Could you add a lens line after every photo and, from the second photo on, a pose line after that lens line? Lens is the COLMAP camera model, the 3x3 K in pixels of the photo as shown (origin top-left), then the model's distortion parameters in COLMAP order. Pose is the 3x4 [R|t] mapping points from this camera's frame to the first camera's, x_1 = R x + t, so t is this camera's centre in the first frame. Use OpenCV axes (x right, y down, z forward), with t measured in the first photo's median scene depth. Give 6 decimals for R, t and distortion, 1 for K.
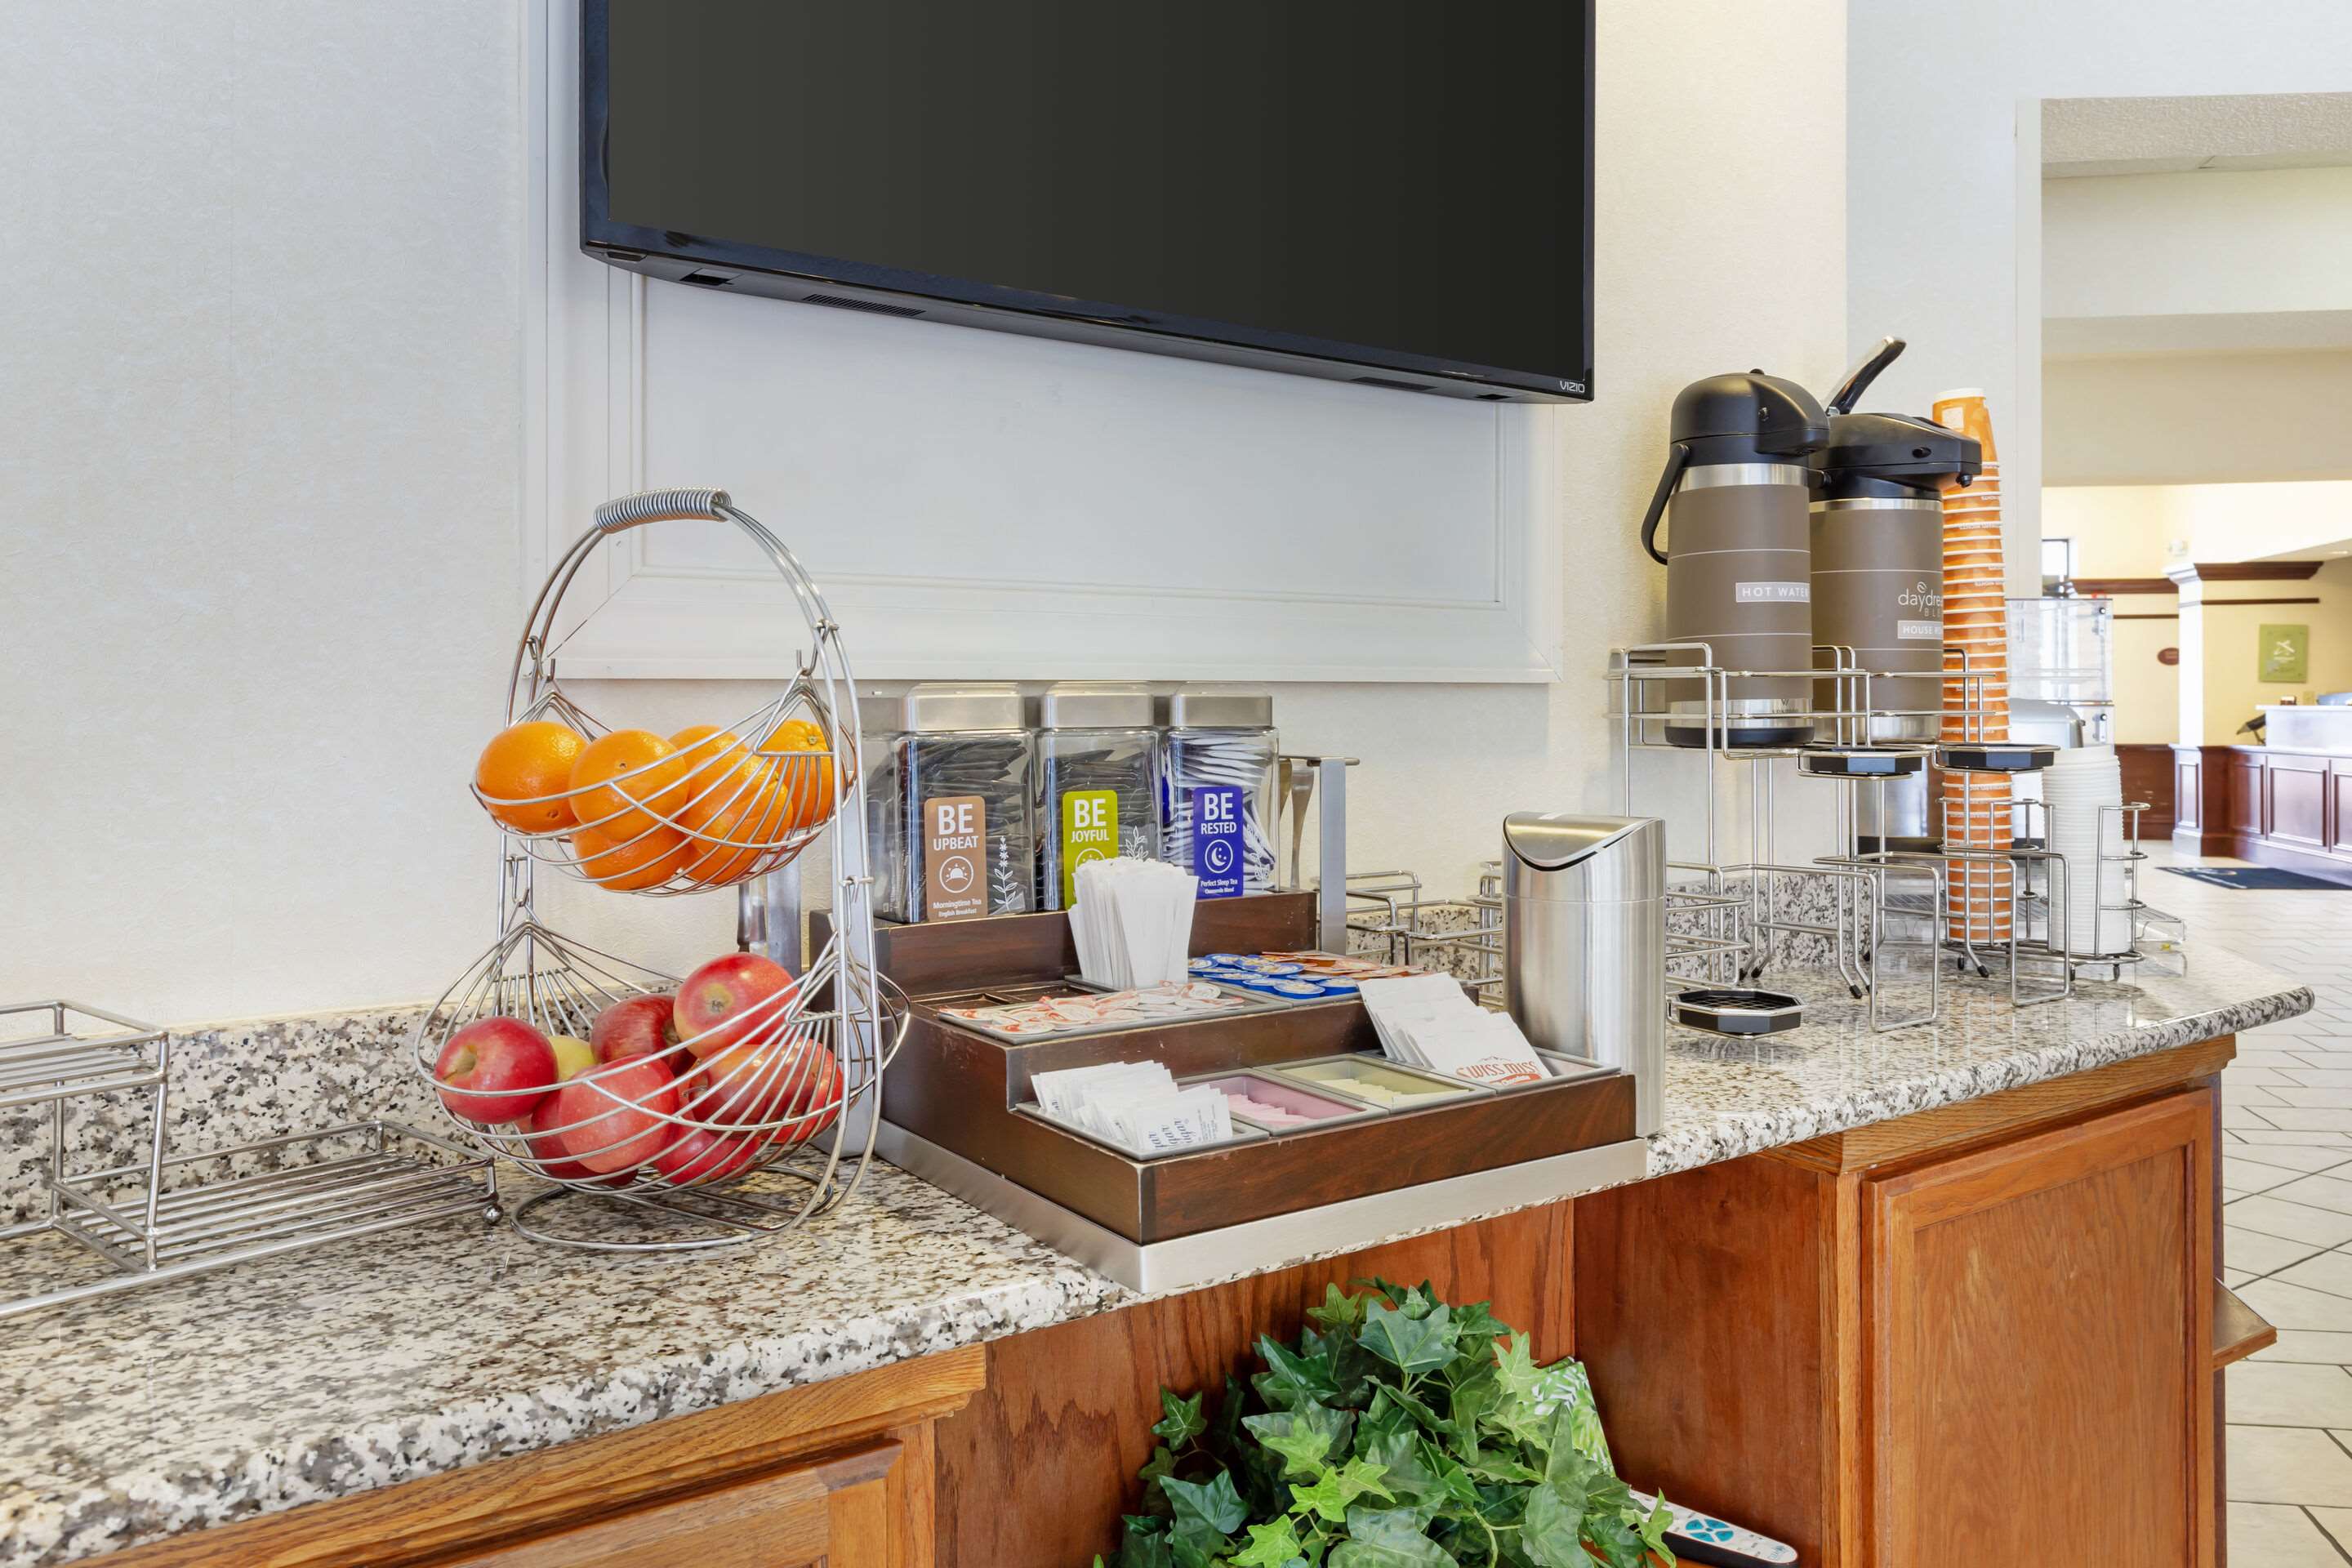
lens RADIAL K [[1595.5, 0, 1177.9], [0, 1595.5, 734.2], [0, 0, 1]] dist [-0.001533, -0.000264]
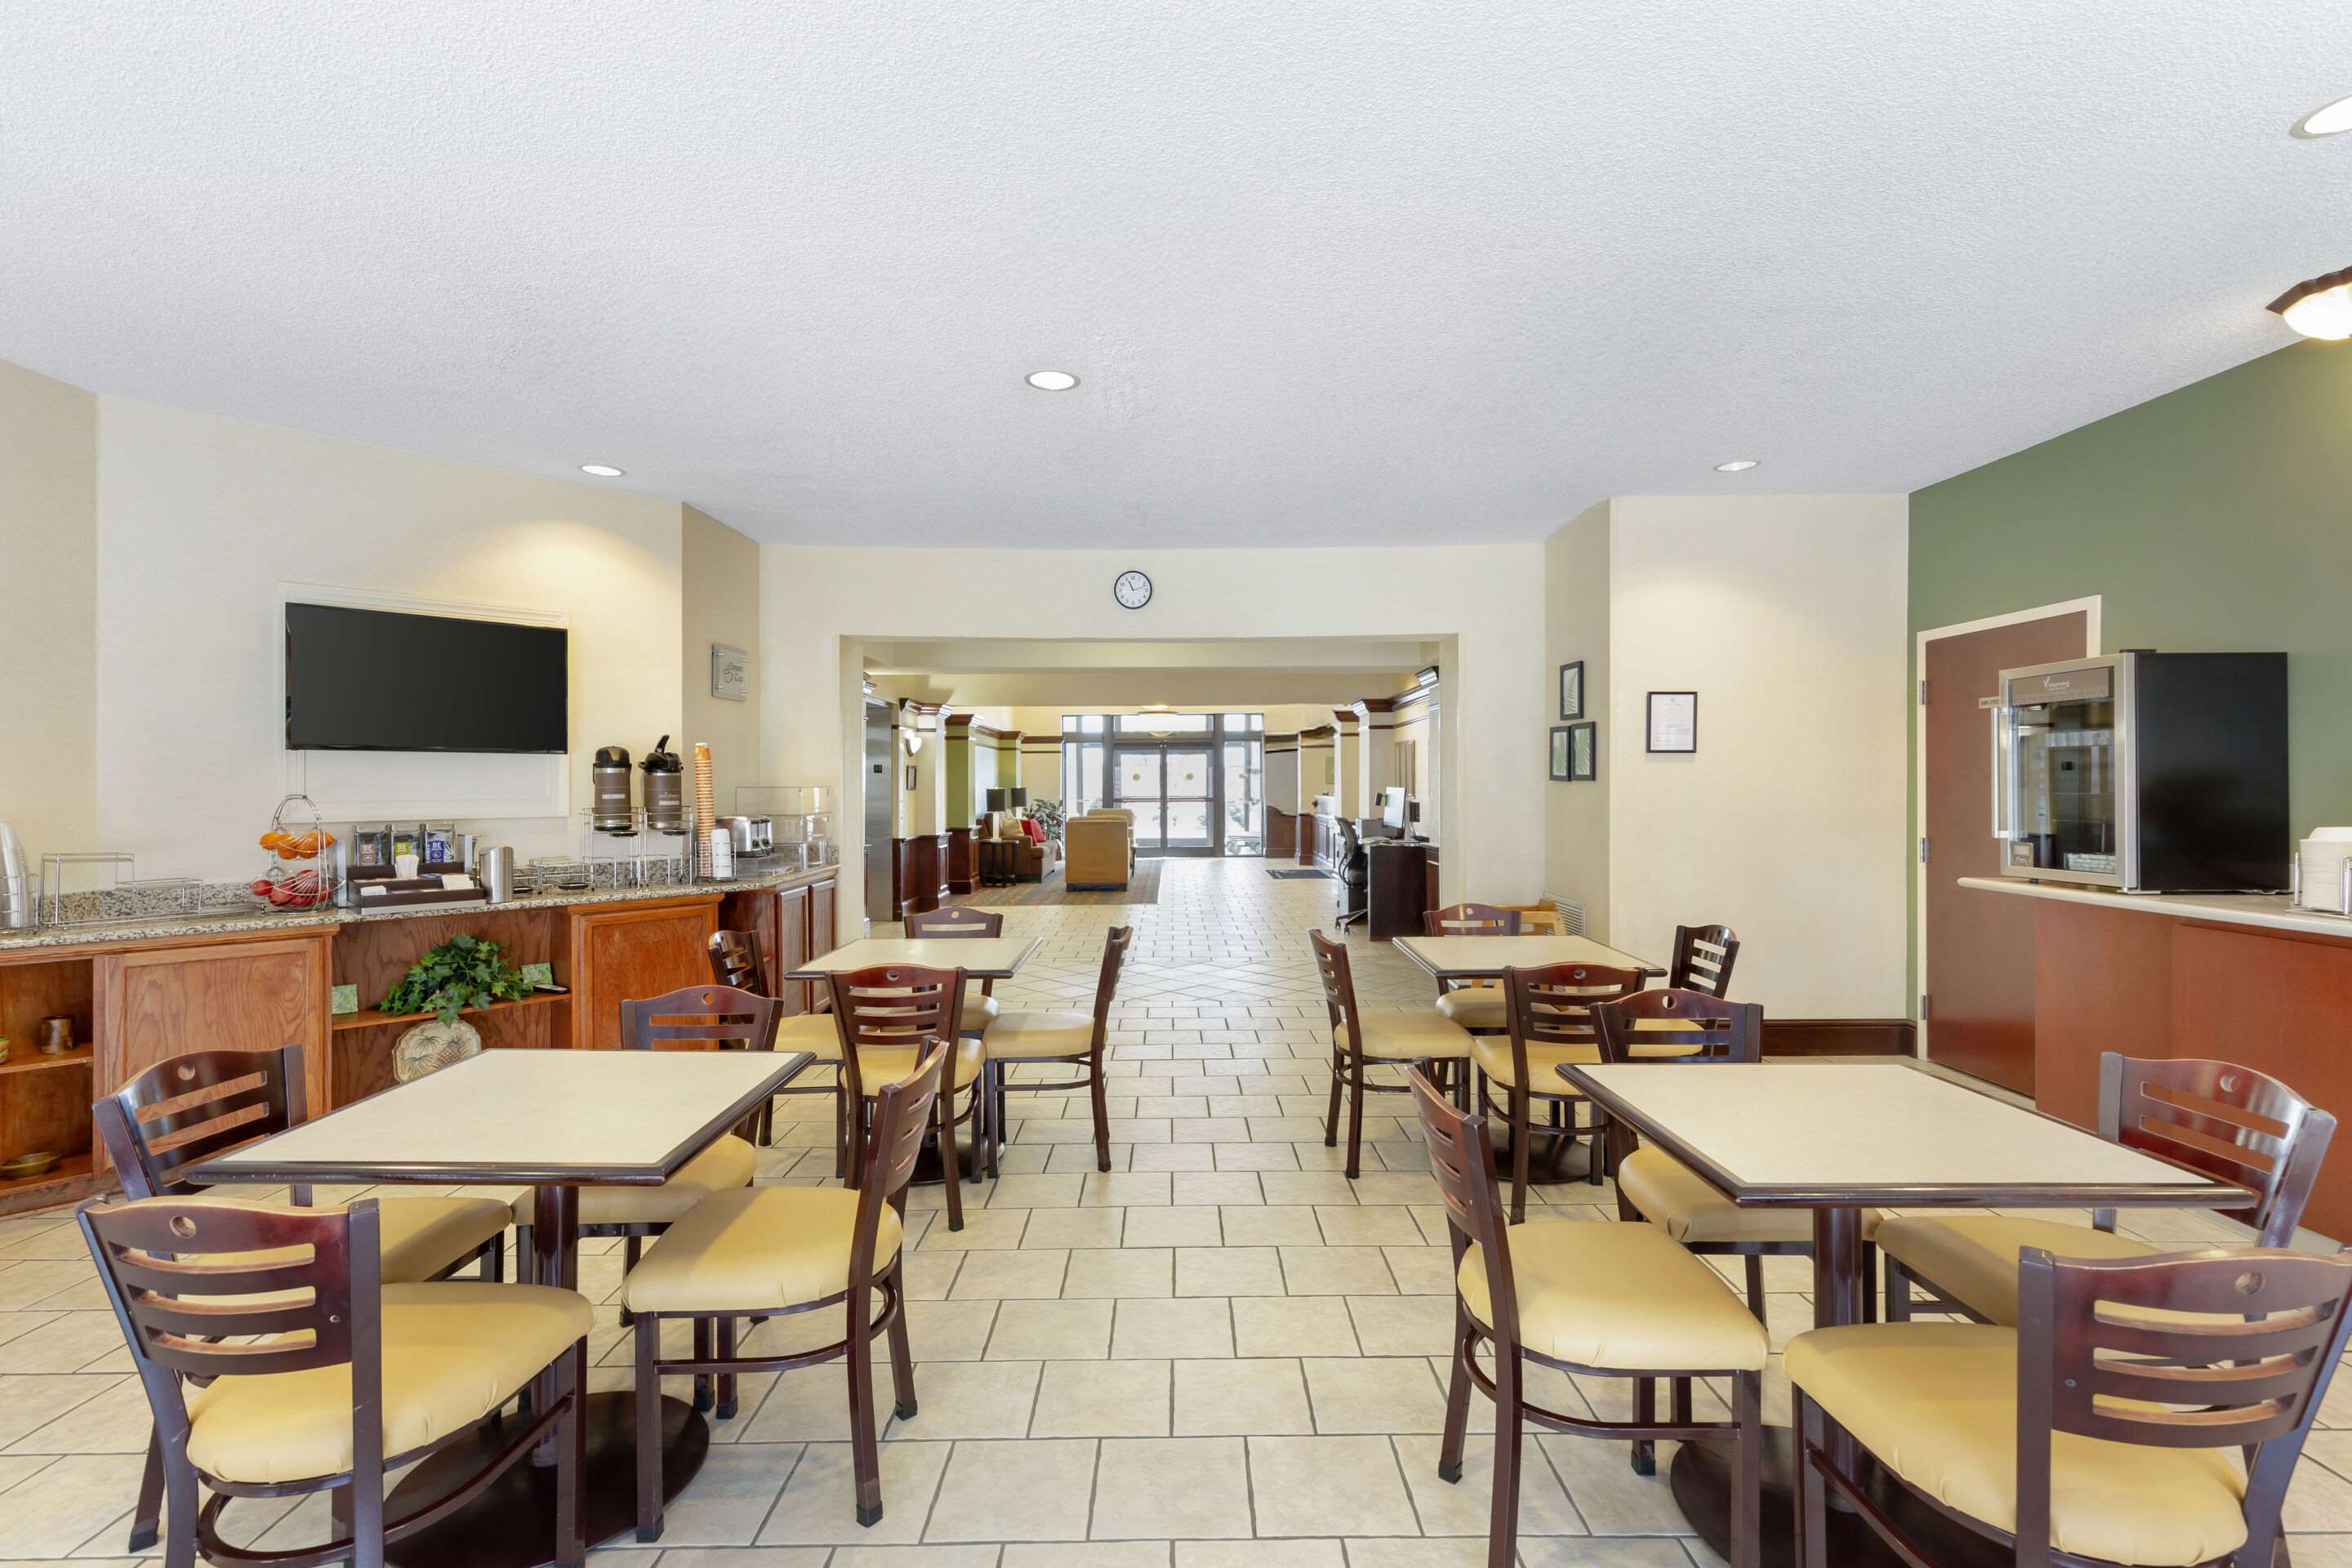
lens RADIAL K [[1044.0, 0, 1180.1], [0, 1044.0, 789.4], [0, 0, 1]] dist [-0.000615, 0.000189]
pose [[0.987783, 0.001039, 0.155832, 1.973662], [-0.000052, 0.999980, -0.006337, -0.119429], [-0.155836, 0.006251, 0.987763, -2.859804]]
